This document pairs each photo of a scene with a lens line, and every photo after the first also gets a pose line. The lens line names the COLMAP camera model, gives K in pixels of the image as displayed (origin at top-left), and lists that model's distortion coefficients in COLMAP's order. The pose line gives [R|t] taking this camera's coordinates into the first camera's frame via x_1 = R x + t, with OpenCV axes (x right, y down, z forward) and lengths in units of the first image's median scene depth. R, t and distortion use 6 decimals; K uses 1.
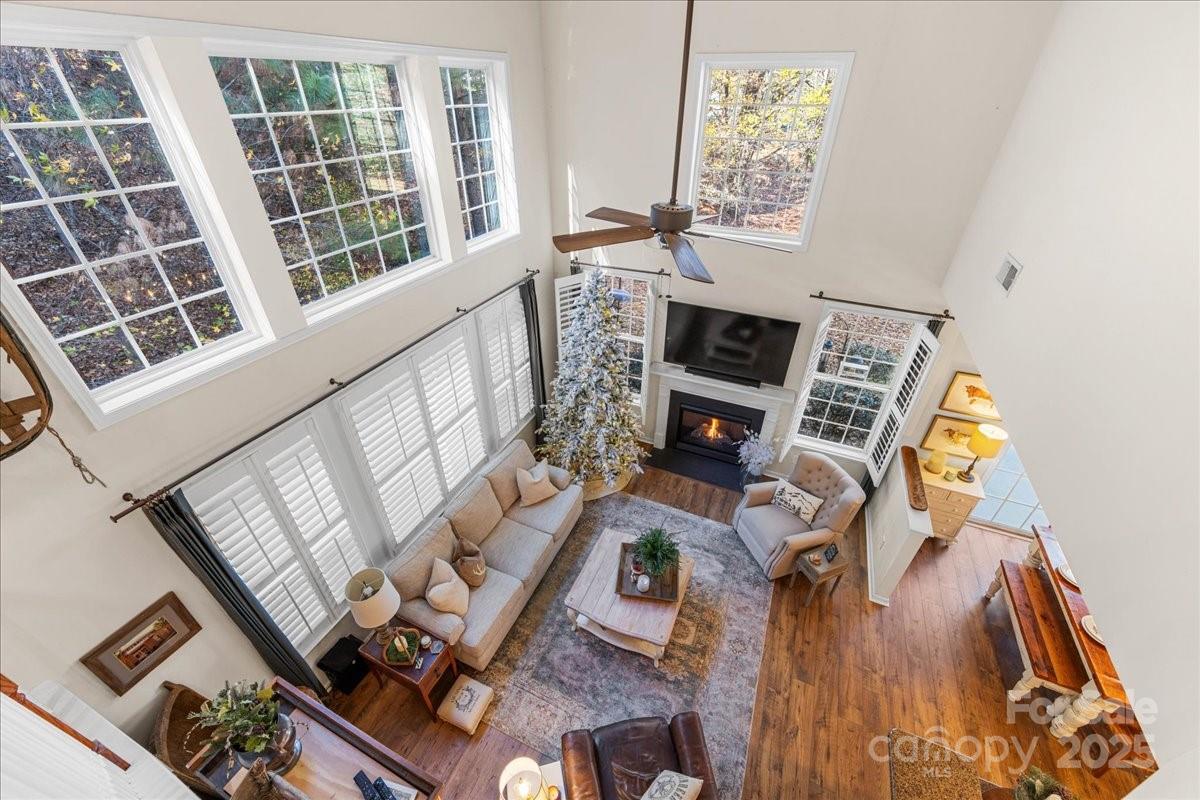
lens RADIAL K [[469.8, 0, 596.9], [0, 469.8, 402.1], [0, 0, 1]] dist [-0.003548, -0.000443]
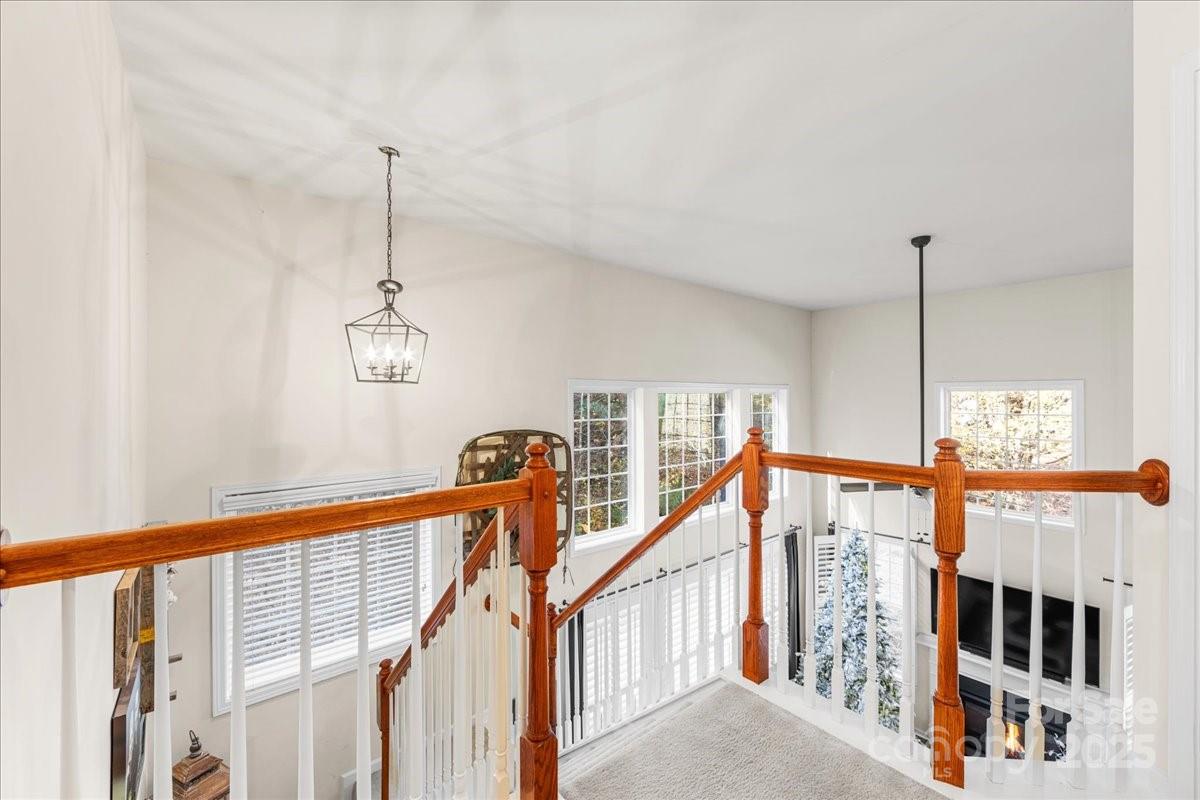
lens RADIAL K [[469.8, 0, 596.9], [0, 469.8, 402.1], [0, 0, 1]] dist [-0.003548, -0.000443]
pose [[0.892375, -0.006630, -0.451246, -0.047004], [-0.243483, 0.834808, -0.493773, 0.199737], [0.379978, 0.550501, 0.743347, -0.323891]]
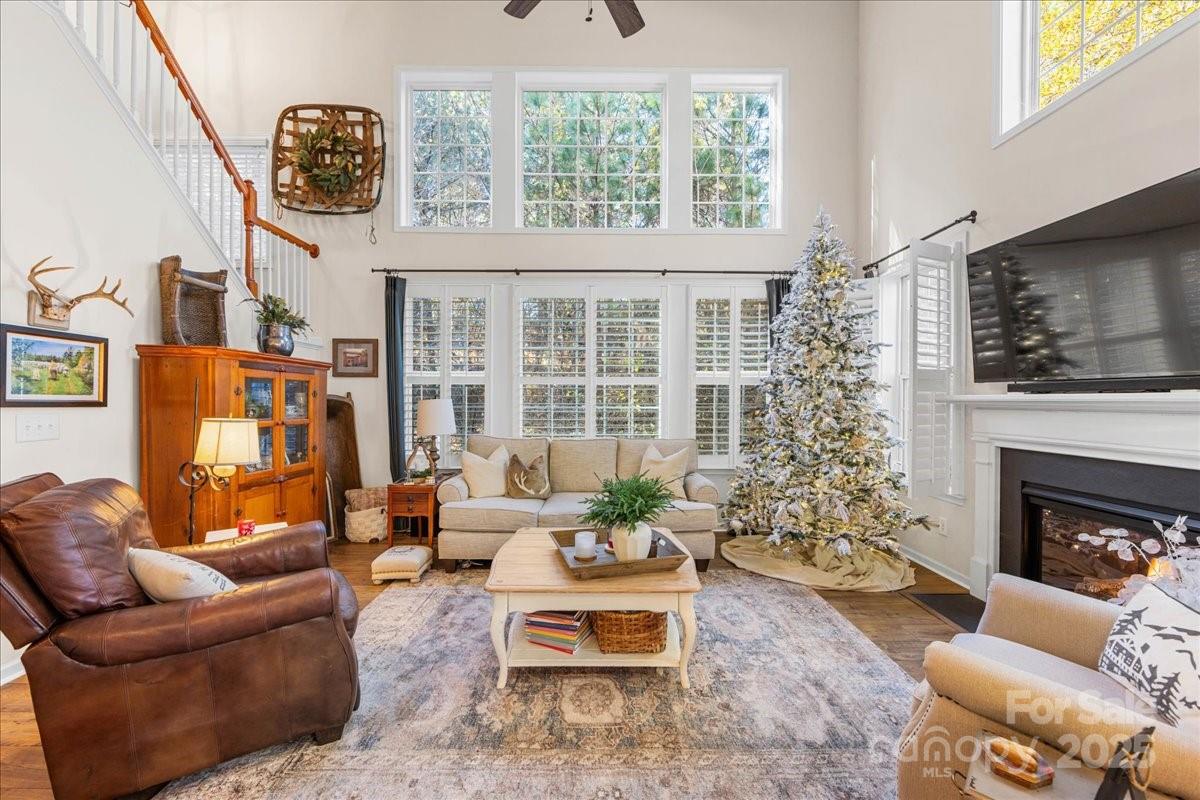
lens RADIAL K [[469.8, 0, 596.9], [0, 469.8, 402.1], [0, 0, 1]] dist [-0.003548, -0.000443]
pose [[0.411932, 0.004666, -0.911202, 0.521375], [-0.510193, 0.829727, -0.226397, 0.309151], [0.754993, 0.558149, 0.344172, 0.613420]]
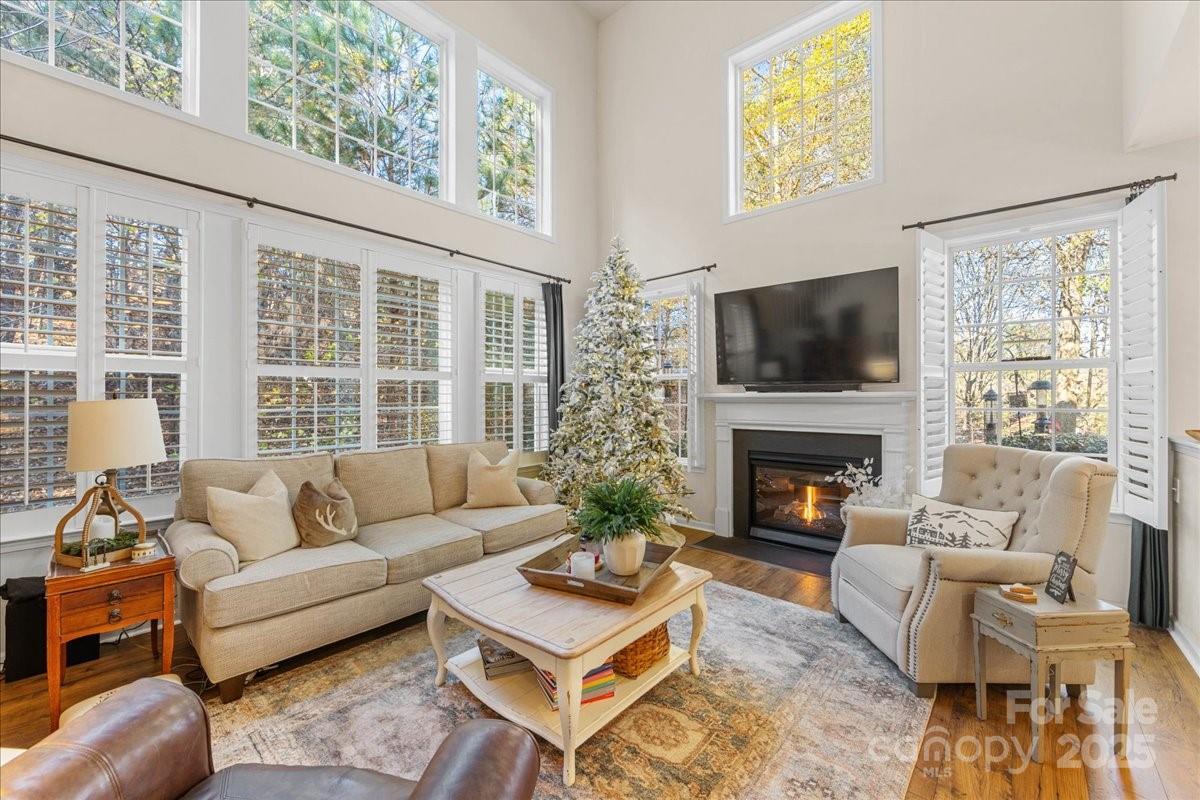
lens RADIAL K [[474.4, 0, 597.7], [0, 474.4, 395.2], [0, 0, 1]] dist [-0.001936, -0.000130]
pose [[0.953459, -0.006001, -0.301462, 0.220805], [-0.164470, 0.827614, -0.536660, 0.421856], [0.252715, 0.561265, 0.788109, 0.445168]]
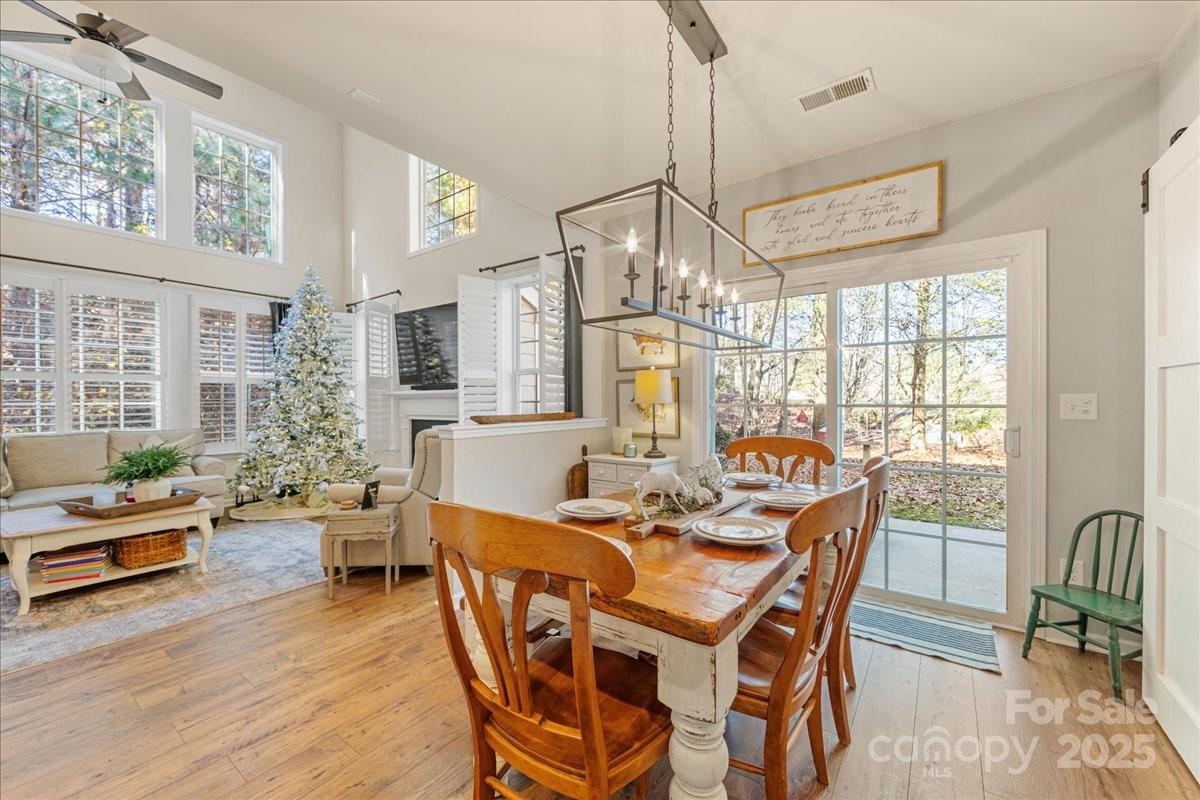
lens RADIAL K [[469.8, 0, 596.9], [0, 469.8, 402.1], [0, 0, 1]] dist [-0.003548, -0.000443]
pose [[0.976213, -0.008091, -0.216664, 0.862303], [-0.113352, 0.832814, -0.541824, 0.480464], [0.184824, 0.553494, 0.812086, 0.389645]]
